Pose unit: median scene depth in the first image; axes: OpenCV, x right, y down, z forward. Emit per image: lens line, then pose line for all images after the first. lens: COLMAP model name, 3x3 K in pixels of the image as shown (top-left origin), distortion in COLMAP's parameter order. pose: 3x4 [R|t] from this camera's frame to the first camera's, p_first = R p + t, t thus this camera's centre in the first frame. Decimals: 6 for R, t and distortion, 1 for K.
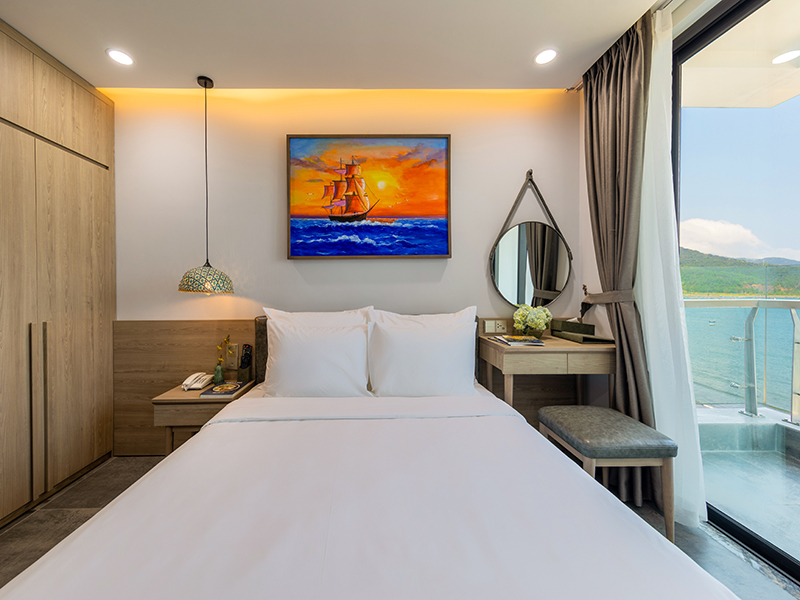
lens RADIAL K [[303.4, 0, 397.6], [0, 303.4, 293.9], [0, 0, 1]] dist [0.004478, 0.000080]
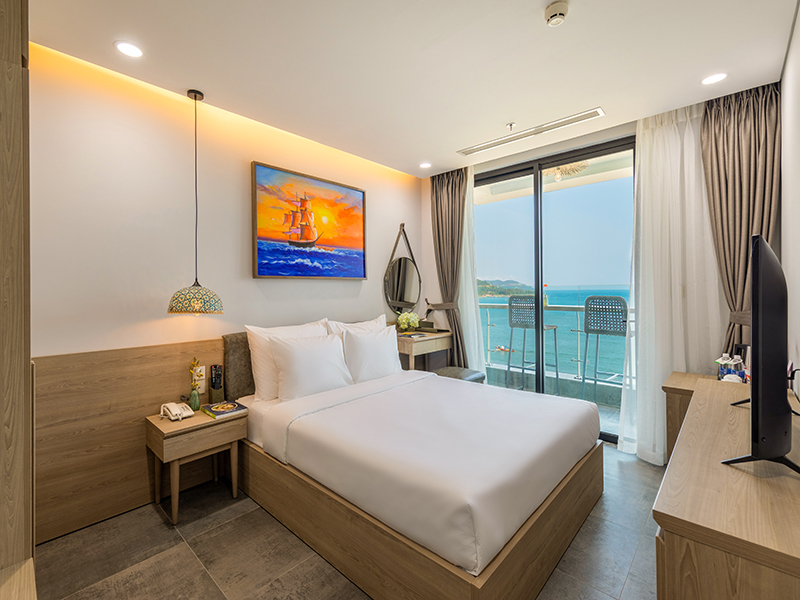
lens RADIAL K [[335.1, 0, 396.6], [0, 335.1, 294.1], [0, 0, 1]] dist [0.002153, 0.000327]
pose [[0.703539, -0.003912, 0.710646, -0.829428], [0.012943, 0.999890, -0.007309, -0.043155], [-0.710539, 0.014340, 0.703511, -0.165311]]
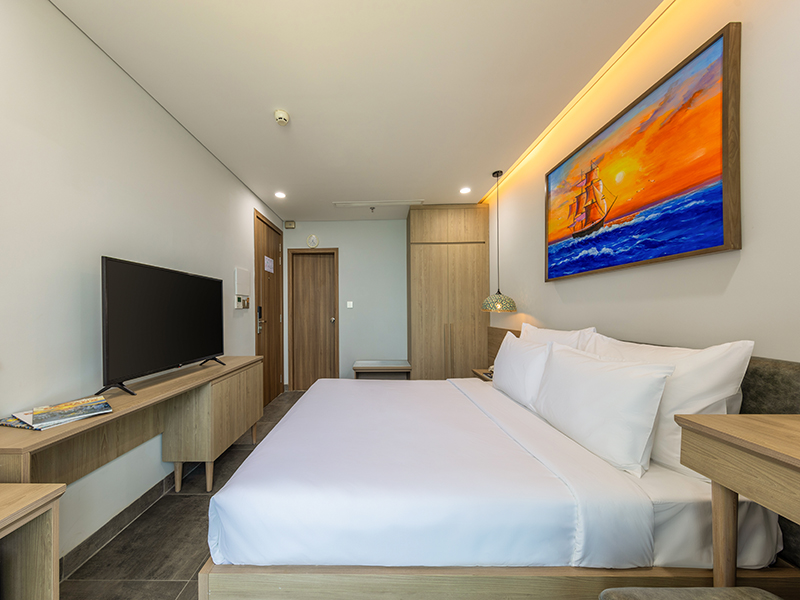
lens RADIAL K [[288.0, 0, 367.7], [0, 288.0, 309.8], [0, 0, 1]] dist [0.000224, -0.000153]
pose [[-0.078684, 0.001735, -0.996898, 0.762526], [-0.004710, 0.999987, 0.002112, -0.009095], [0.996888, 0.004861, -0.078675, 0.407789]]
